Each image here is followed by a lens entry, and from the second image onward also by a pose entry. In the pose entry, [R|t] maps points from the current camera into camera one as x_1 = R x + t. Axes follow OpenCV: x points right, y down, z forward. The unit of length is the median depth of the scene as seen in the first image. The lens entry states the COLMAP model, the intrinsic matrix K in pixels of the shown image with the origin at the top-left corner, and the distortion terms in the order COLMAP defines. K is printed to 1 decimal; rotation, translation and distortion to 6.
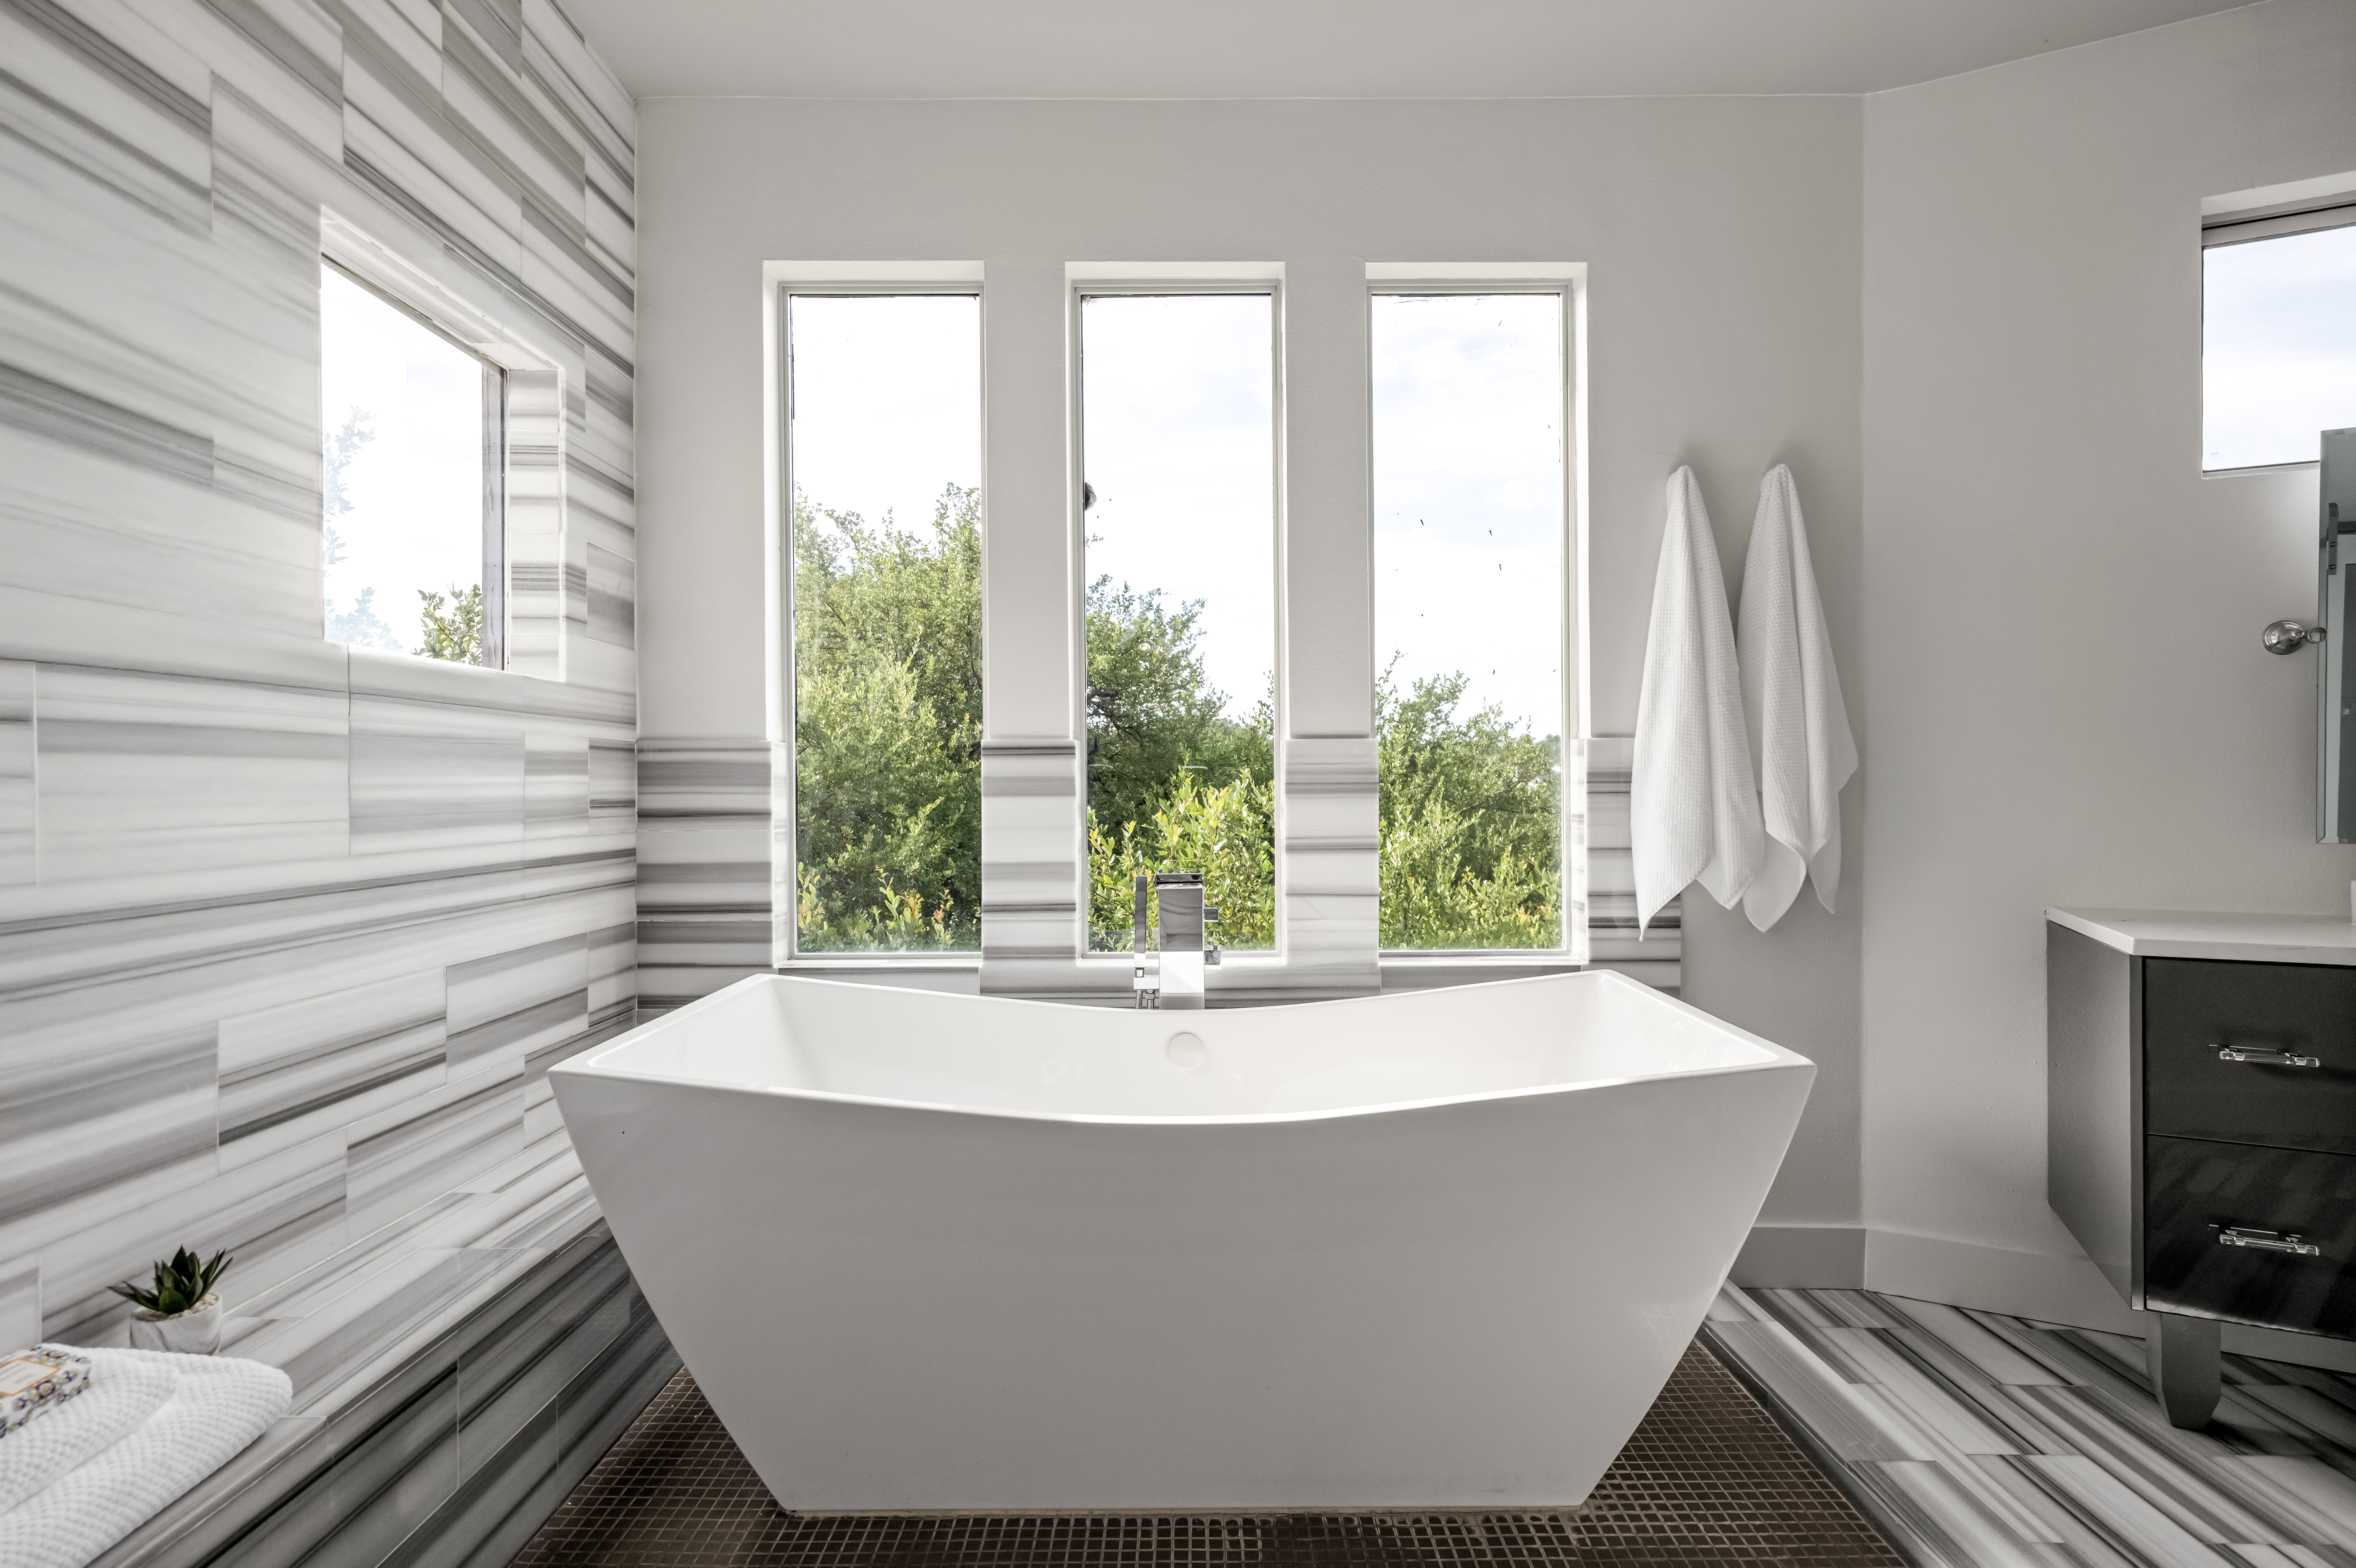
lens RADIAL K [[1151.3, 0, 1185.3], [0, 1151.3, 798.0], [0, 0, 1]] dist [0.002334, 0.001249]
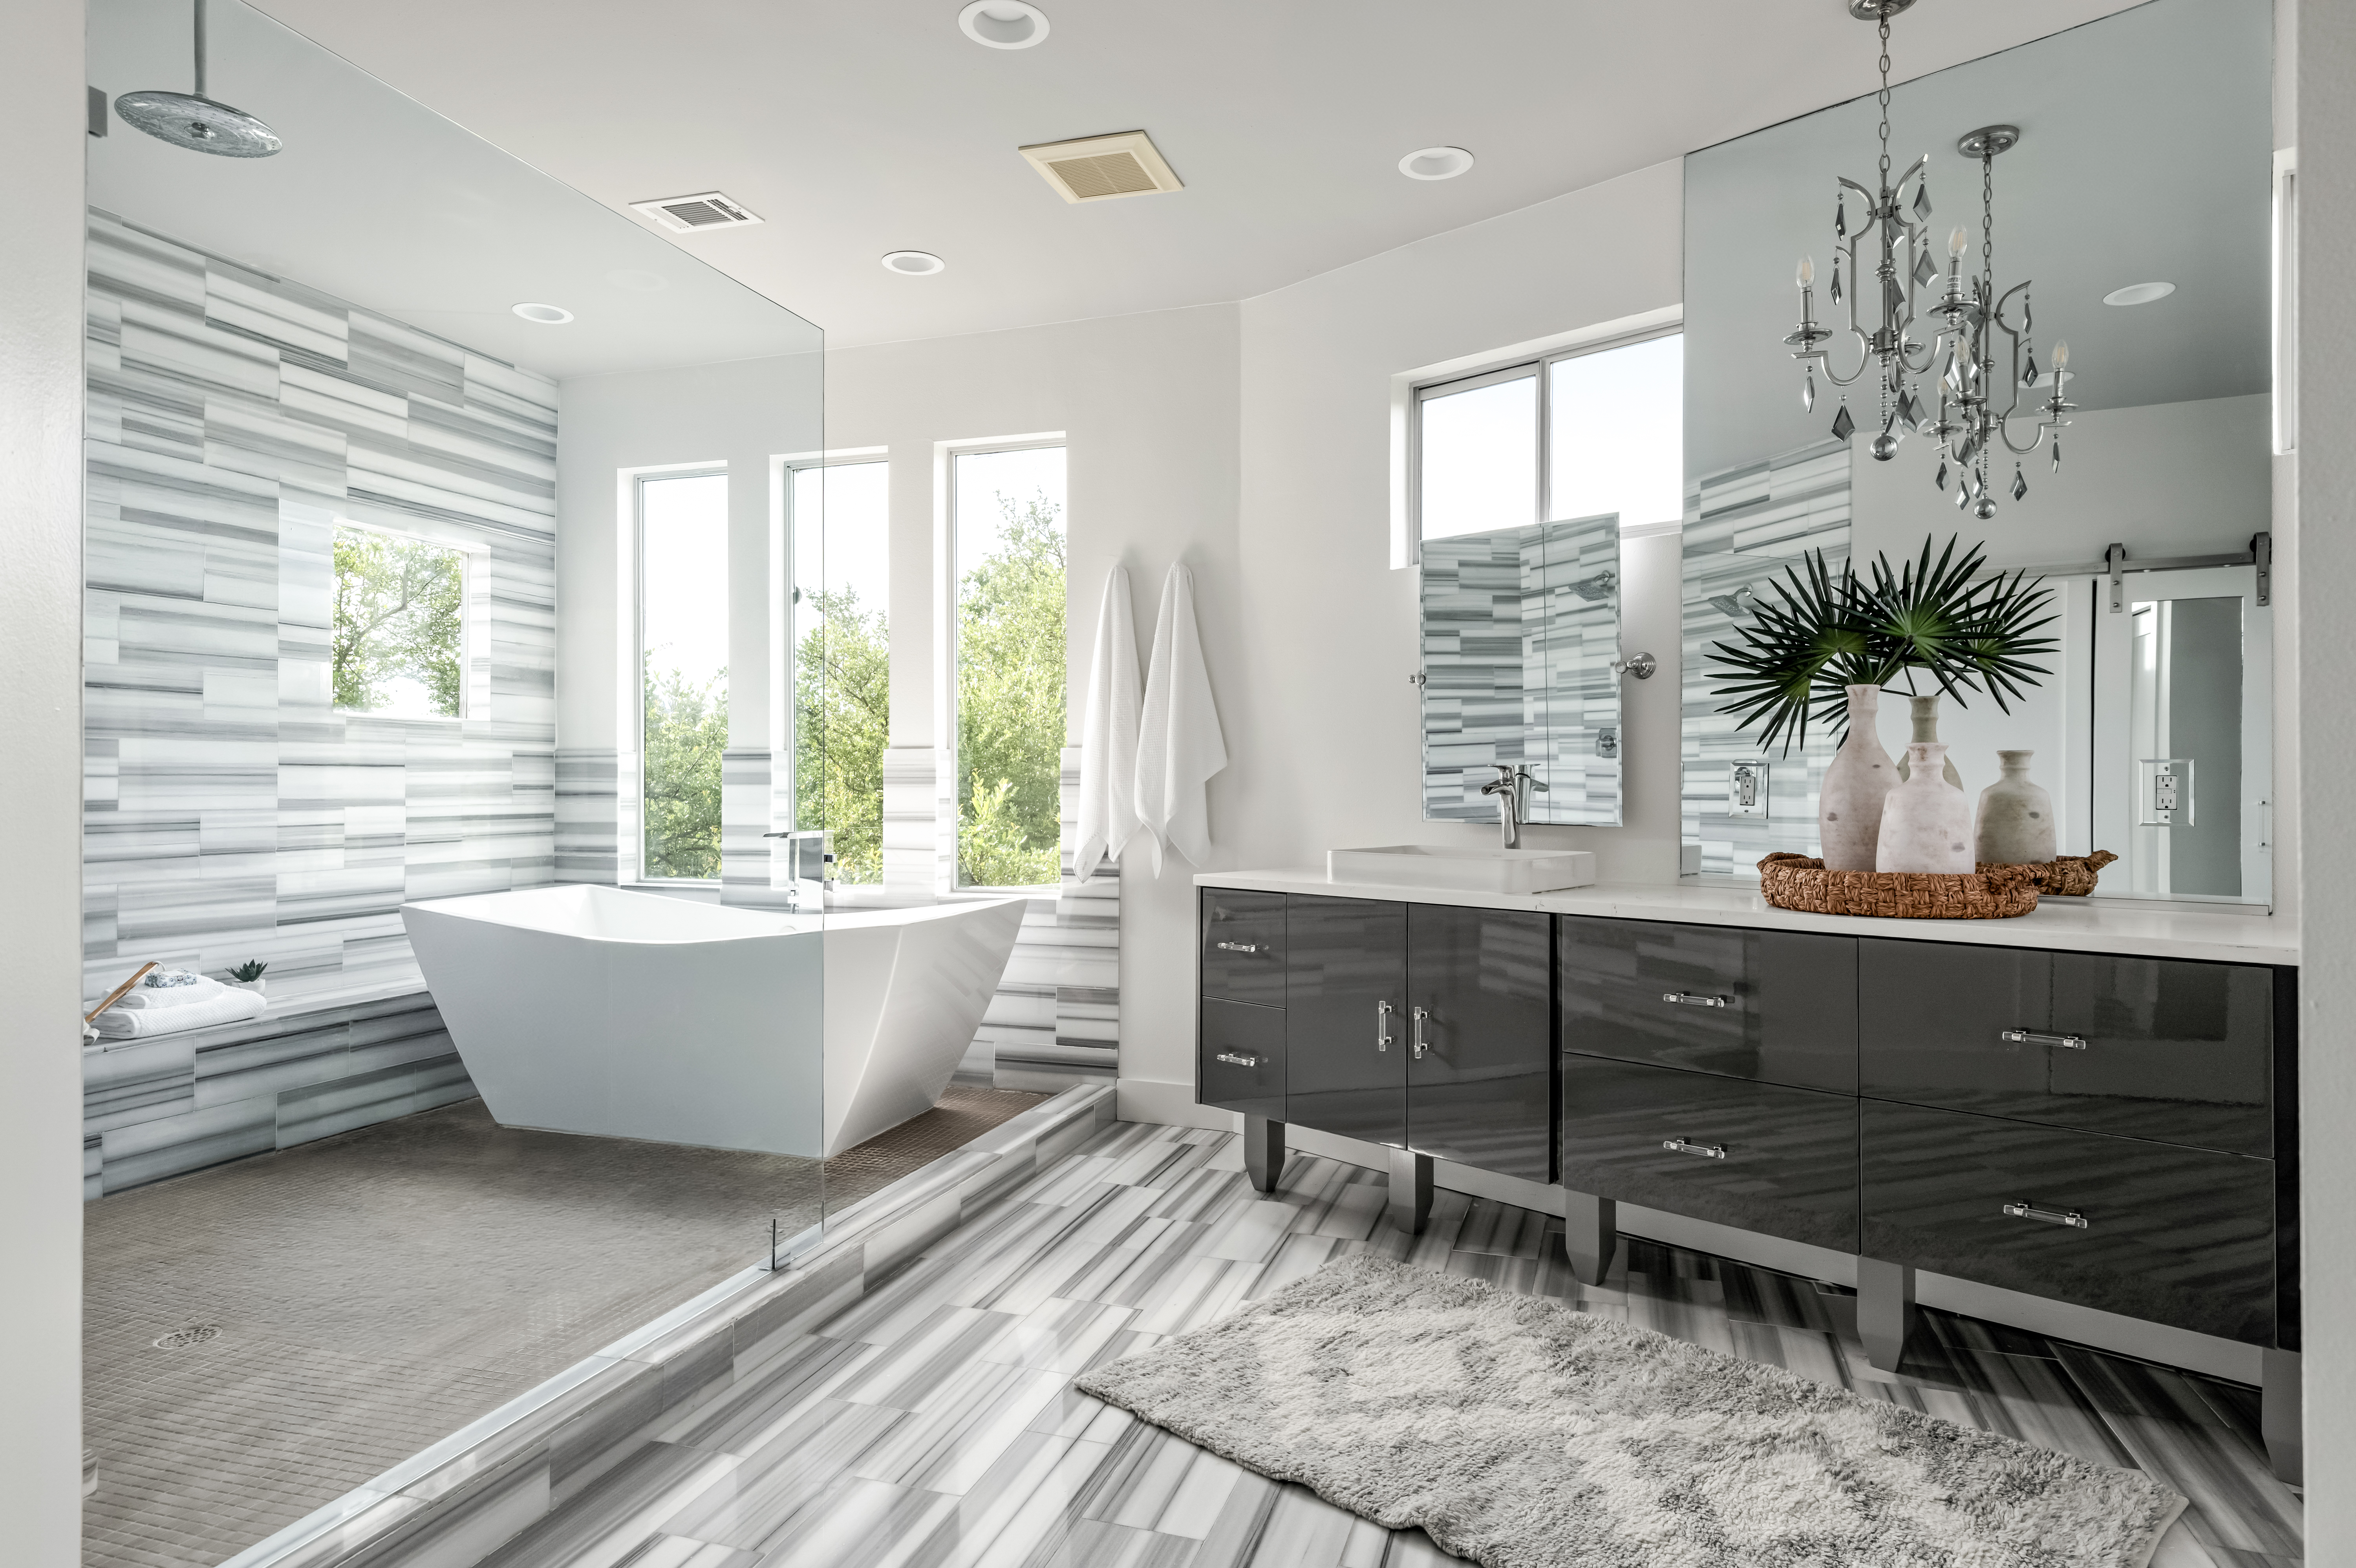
lens RADIAL K [[1324.1, 0, 1178.0], [0, 1324.1, 784.0], [0, 0, 1]] dist [0.001094, 0.000053]
pose [[0.948397, 0.006549, -0.317016, 1.051563], [-0.008801, 0.999945, -0.005671, 0.003009], [0.316962, 0.008168, 0.948403, -0.593591]]
